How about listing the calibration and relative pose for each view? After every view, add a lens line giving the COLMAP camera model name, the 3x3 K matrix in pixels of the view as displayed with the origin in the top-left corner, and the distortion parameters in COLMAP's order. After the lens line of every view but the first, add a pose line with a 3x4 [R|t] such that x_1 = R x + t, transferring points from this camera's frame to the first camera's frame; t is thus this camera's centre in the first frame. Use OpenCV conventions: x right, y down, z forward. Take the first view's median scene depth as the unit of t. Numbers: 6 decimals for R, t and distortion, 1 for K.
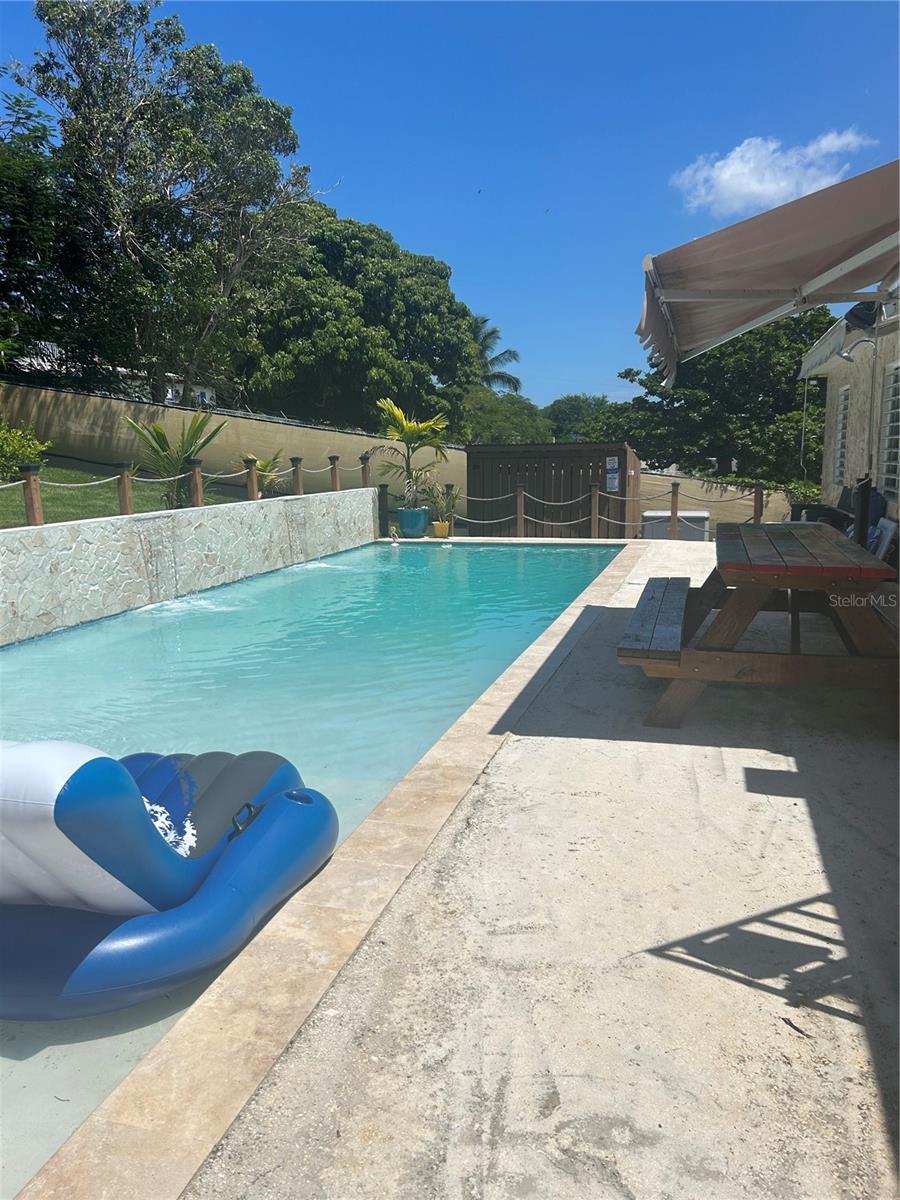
lens RADIAL K [[911.5, 0, 445.8], [0, 911.5, 609.0], [0, 0, 1]] dist [0.067600, -0.074700]
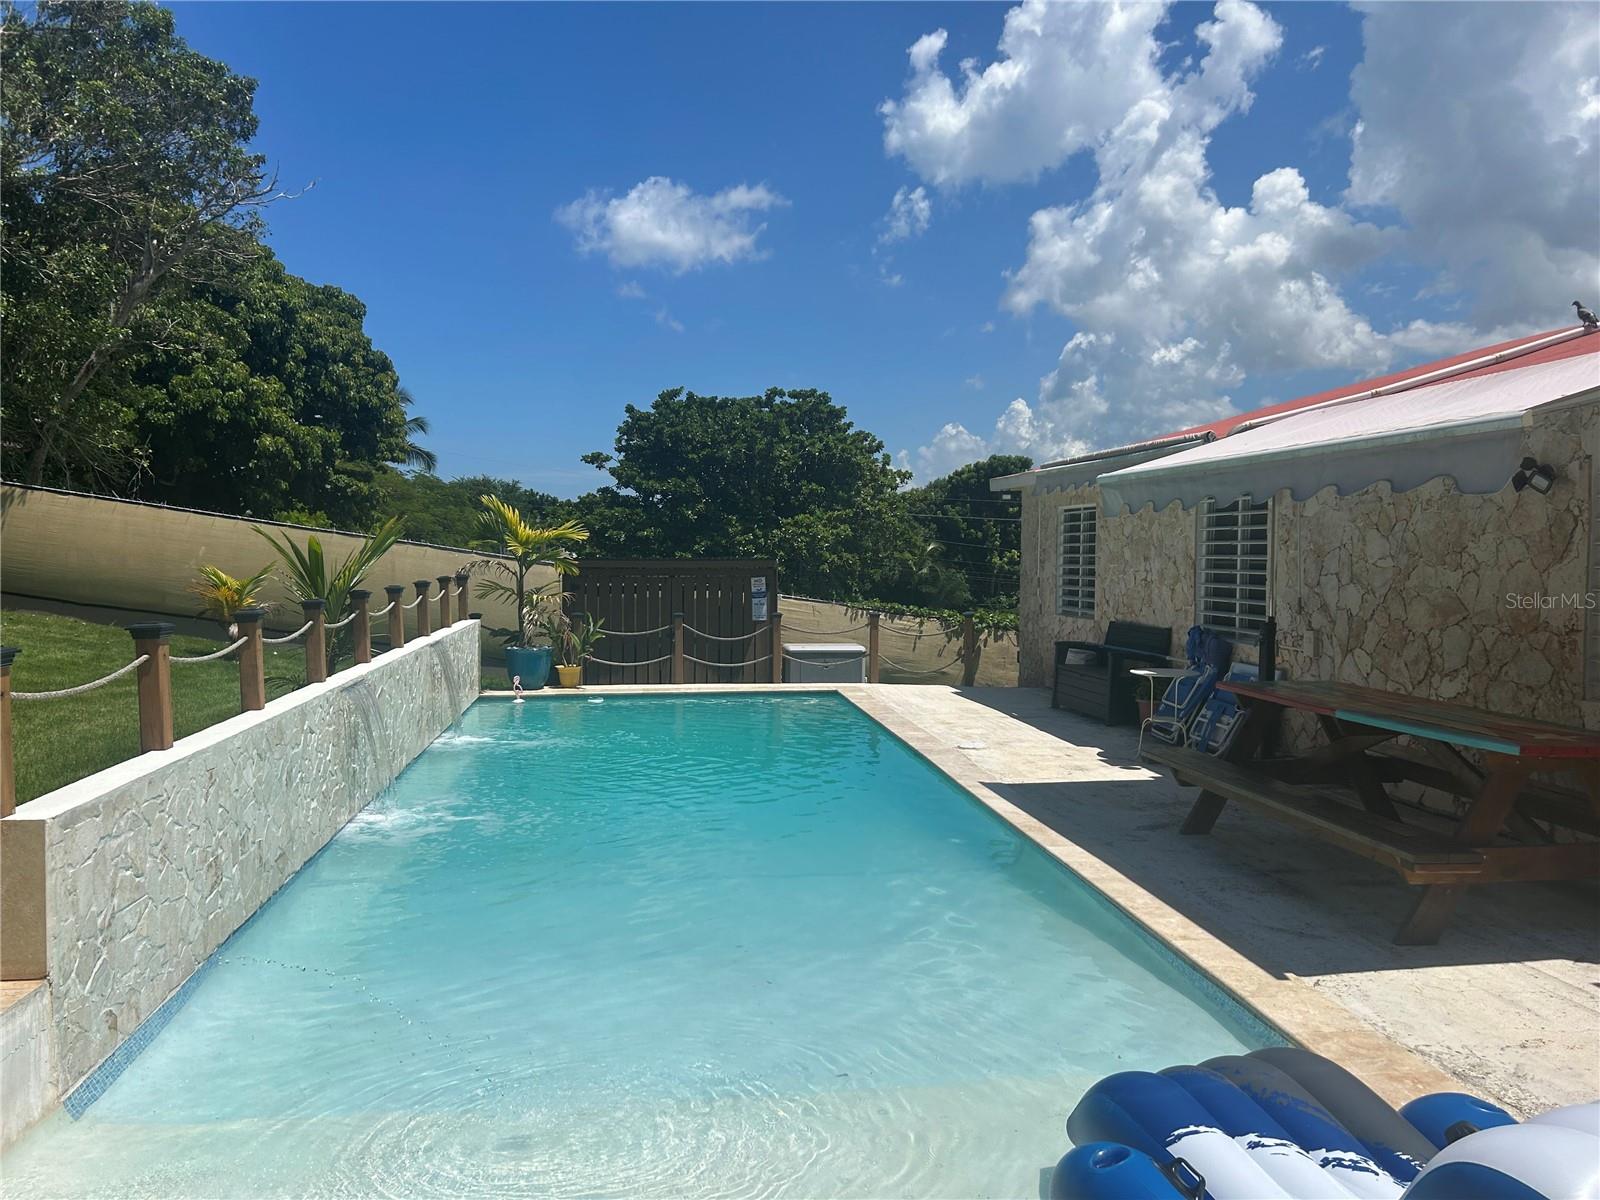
lens RADIAL K [[1215.3, 0, 790.9], [0, 1215.3, 607.4], [0, 0, 1]] dist [0.067600, -0.074700]
pose [[0.915840, -0.004128, 0.401522, -0.228377], [0.053820, 0.992187, -0.112558, -0.024624], [-0.397920, 0.124695, 0.908906, 0.054688]]
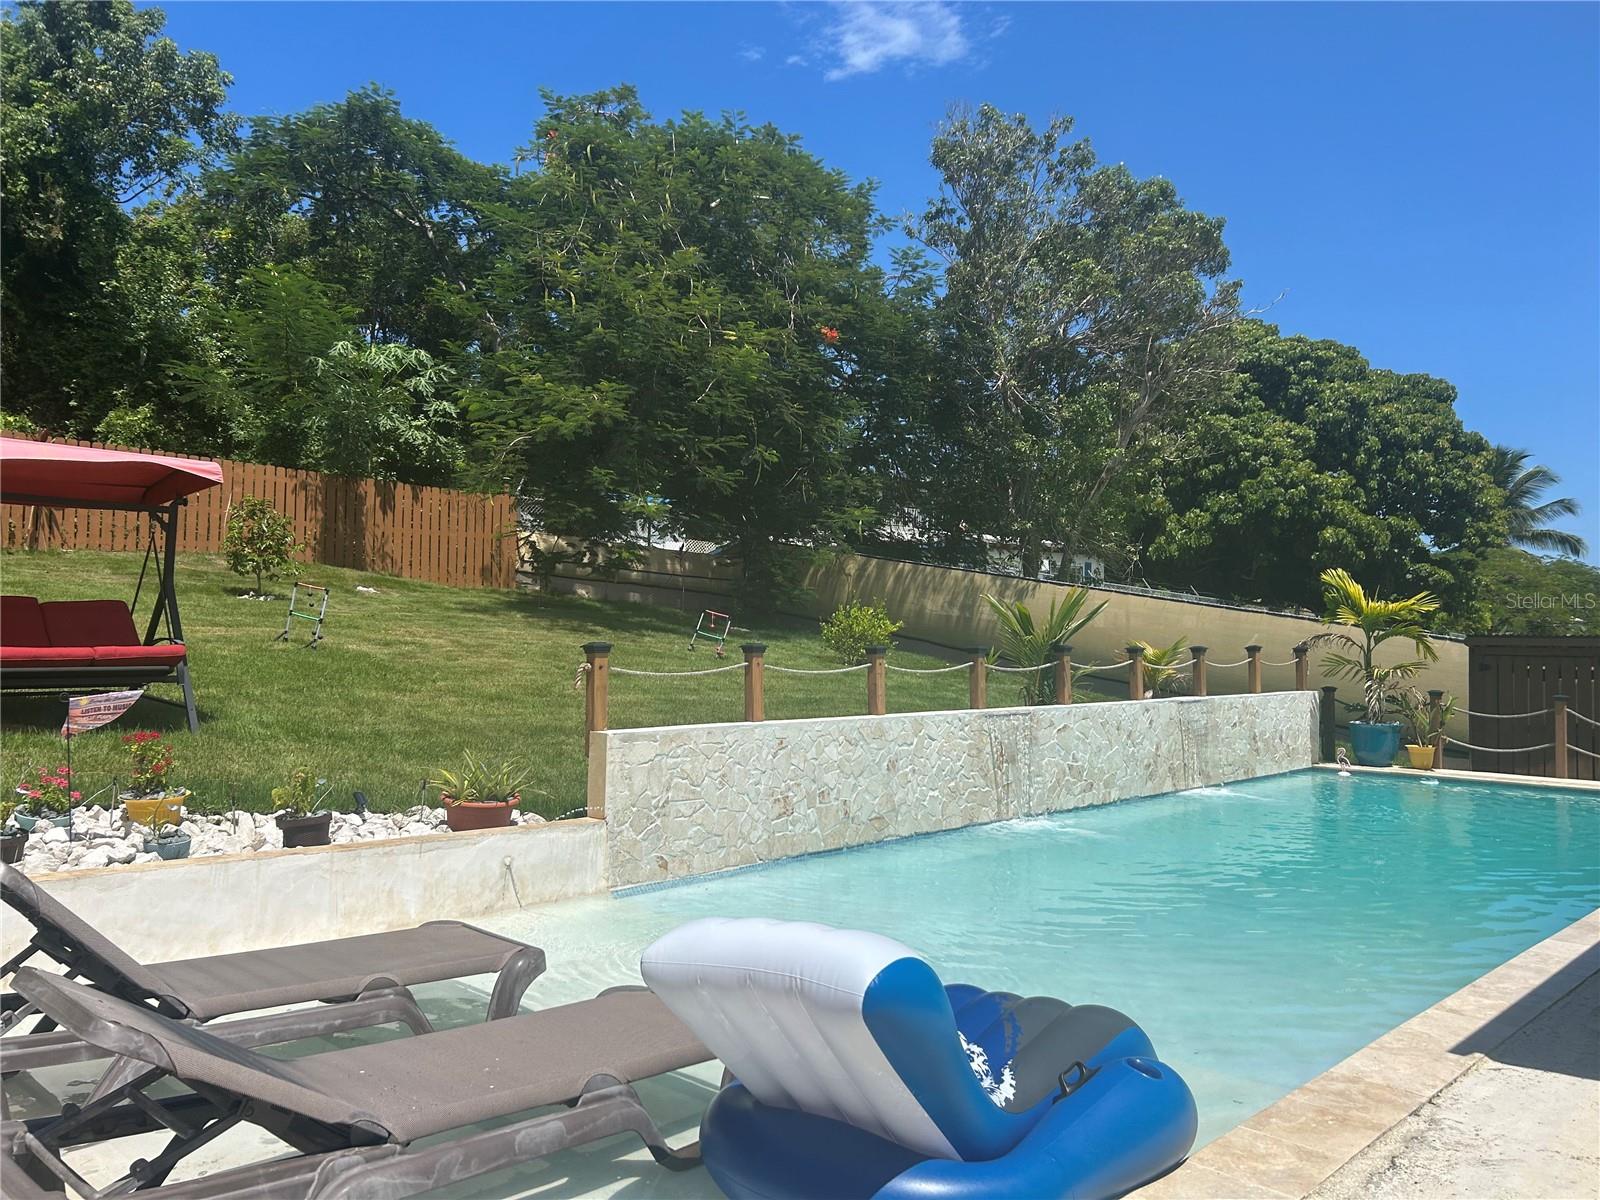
lens RADIAL K [[1215.3, 0, 790.1], [0, 1215.3, 592.6], [0, 0, 1]] dist [0.067600, -0.074700]
pose [[0.880551, 0.007508, -0.473893, 0.014802], [-0.104304, 0.978431, -0.178309, 0.004987], [0.462332, 0.206439, 0.862341, -0.030560]]
